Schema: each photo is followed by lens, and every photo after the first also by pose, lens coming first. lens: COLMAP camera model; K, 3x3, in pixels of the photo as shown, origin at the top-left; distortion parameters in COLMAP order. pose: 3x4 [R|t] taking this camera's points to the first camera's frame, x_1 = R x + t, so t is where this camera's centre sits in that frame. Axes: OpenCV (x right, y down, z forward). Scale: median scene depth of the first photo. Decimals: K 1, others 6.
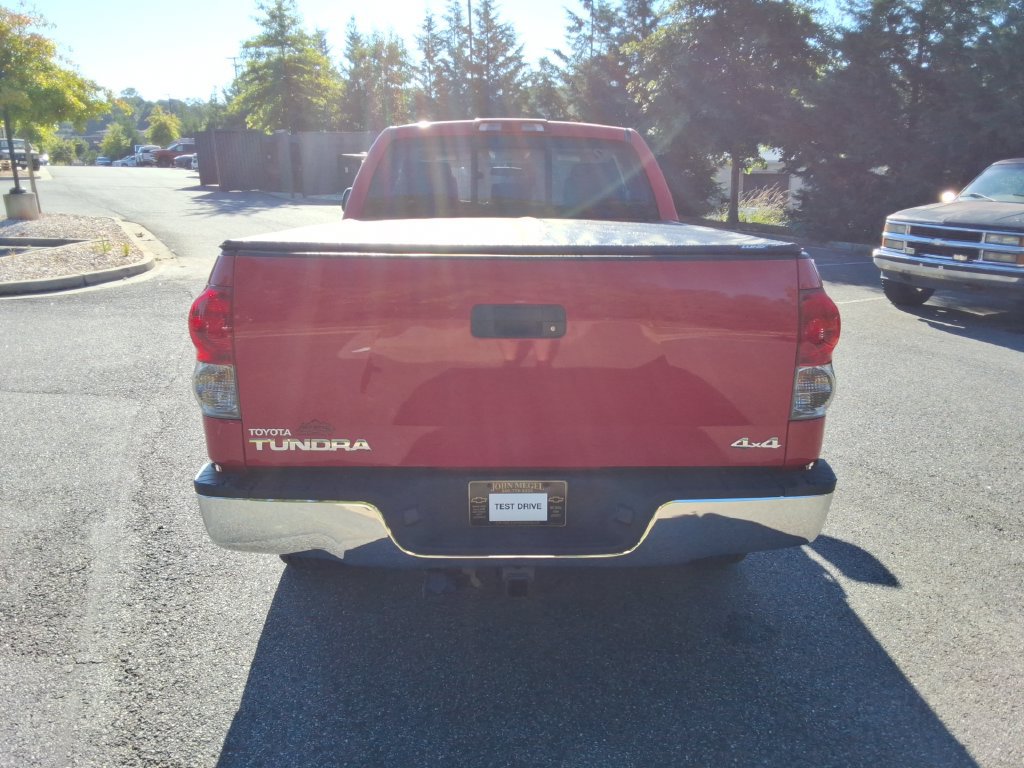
lens RADIAL K [[829.6, 0, 518.5], [0, 829.6, 379.0], [0, 0, 1]] dist [0.097069, -0.148899]
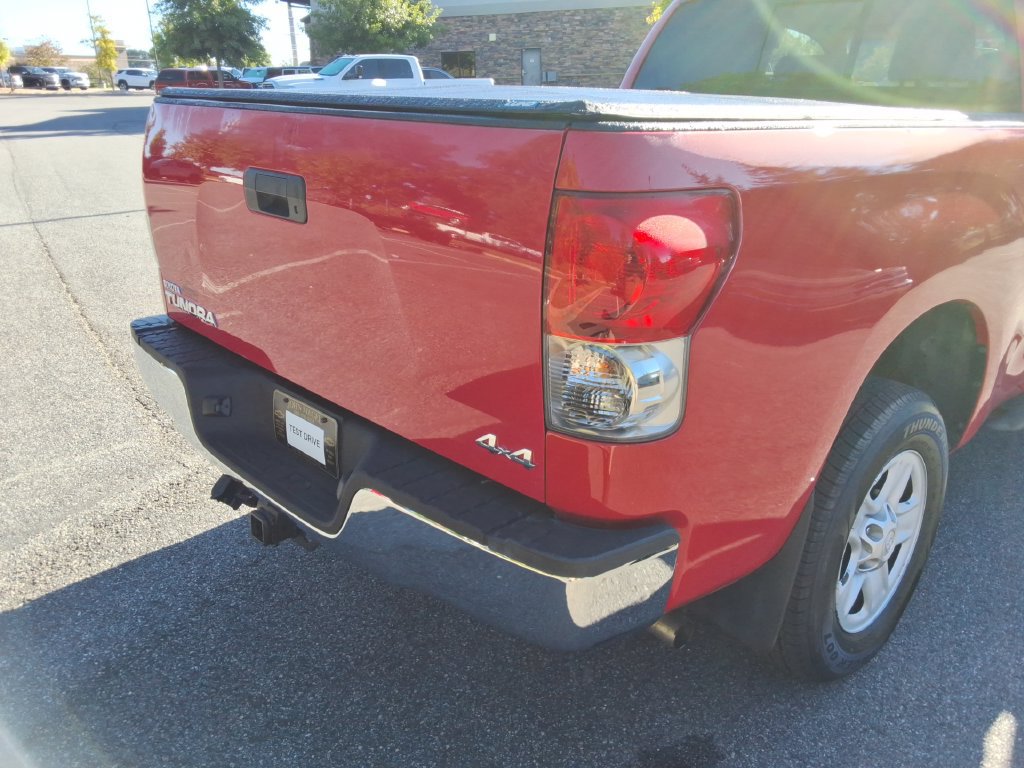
lens RADIAL K [[829.6, 0, 518.5], [0, 829.6, 379.0], [0, 0, 1]] dist [0.097069, -0.148899]
pose [[0.668330, 0.244243, -0.702624, 0.492211], [-0.187197, 0.969383, 0.158912, -0.046909], [0.719925, 0.025324, 0.693589, 0.424261]]
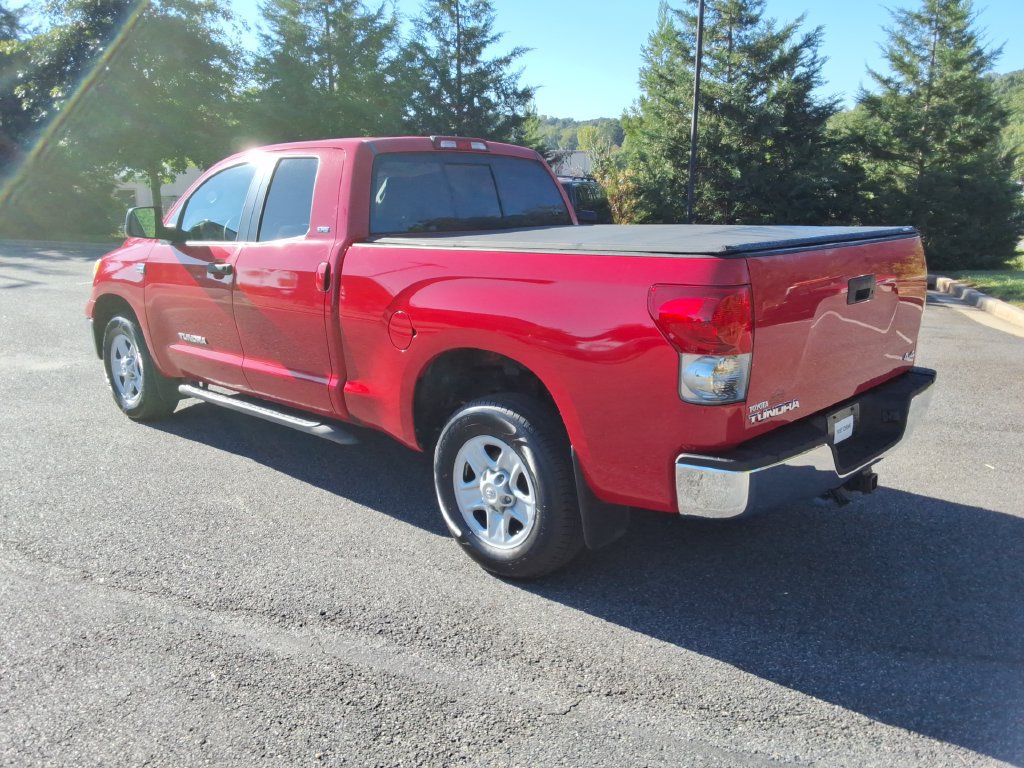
lens RADIAL K [[840.1, 0, 509.9], [0, 840.1, 379.8], [0, 0, 1]] dist [0.113852, -0.185083]
pose [[0.690553, -0.164095, 0.704421, -0.957171], [0.179676, 0.982314, 0.052692, -0.068036], [-0.700609, 0.090181, 0.707823, 0.284352]]
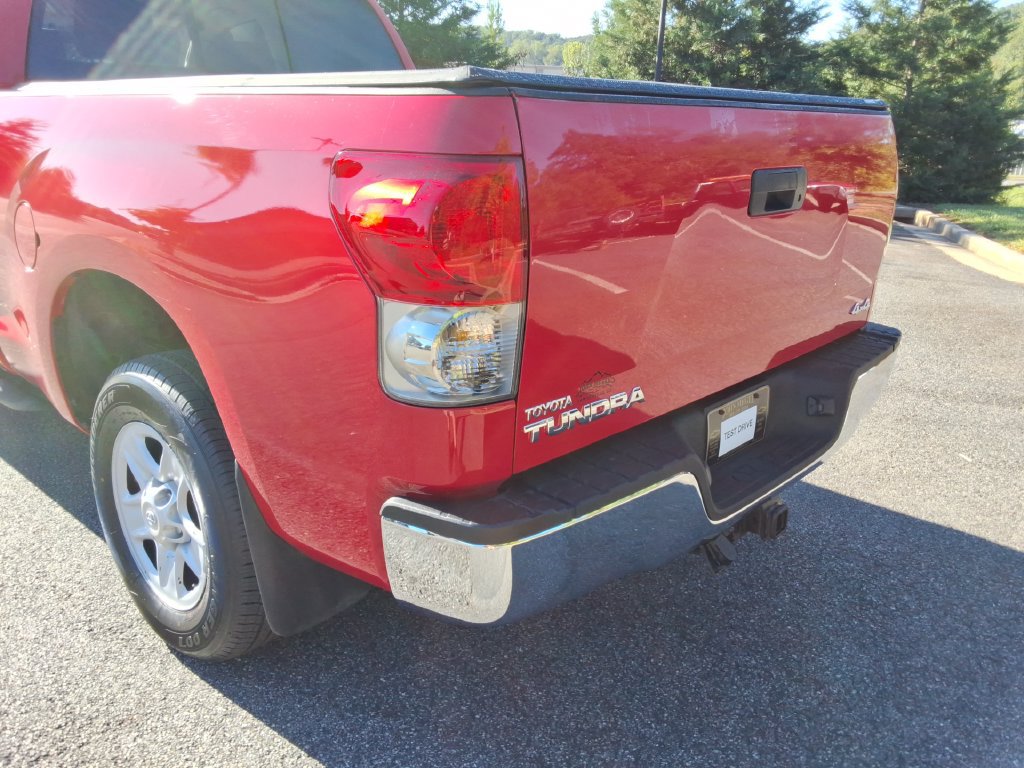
lens RADIAL K [[829.6, 0, 518.5], [0, 829.6, 379.0], [0, 0, 1]] dist [0.097069, -0.148899]
pose [[0.674987, -0.204877, 0.708815, -0.510649], [0.144982, 0.978775, 0.144845, -0.031169], [-0.723445, 0.004997, 0.690363, 0.426952]]
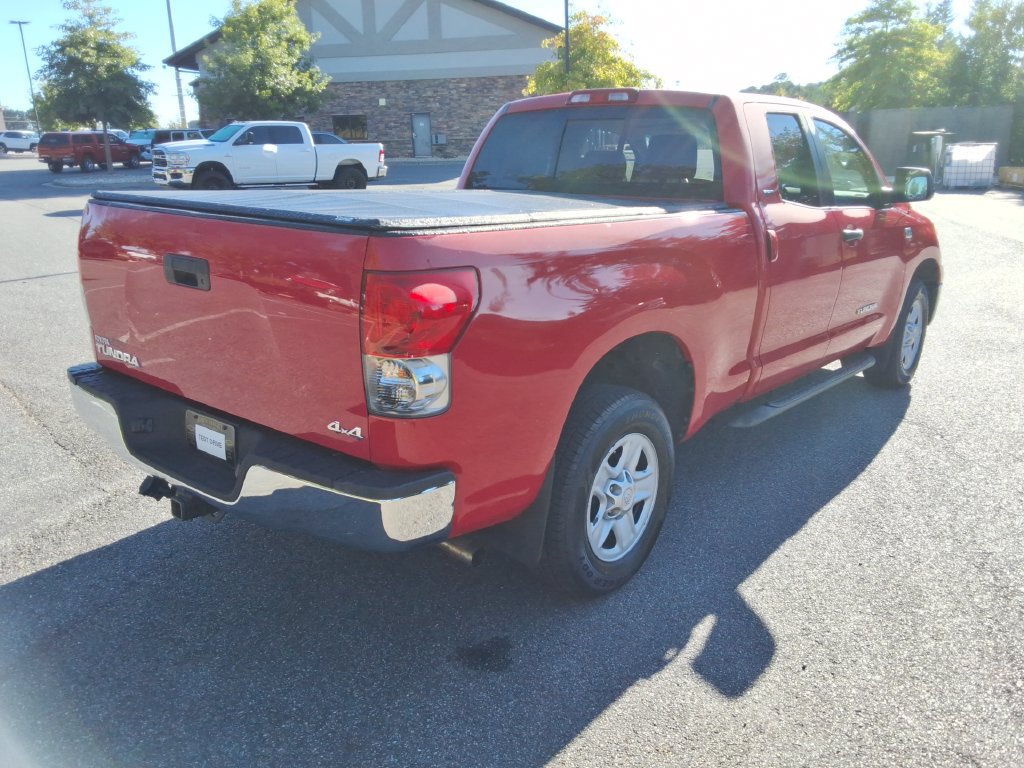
lens RADIAL K [[829.6, 0, 518.5], [0, 829.6, 379.0], [0, 0, 1]] dist [0.097069, -0.148899]
pose [[0.752745, 0.173611, -0.635007, 0.721185], [-0.161364, 0.983832, 0.077696, -0.058926], [0.638229, 0.043982, 0.768589, 0.286190]]
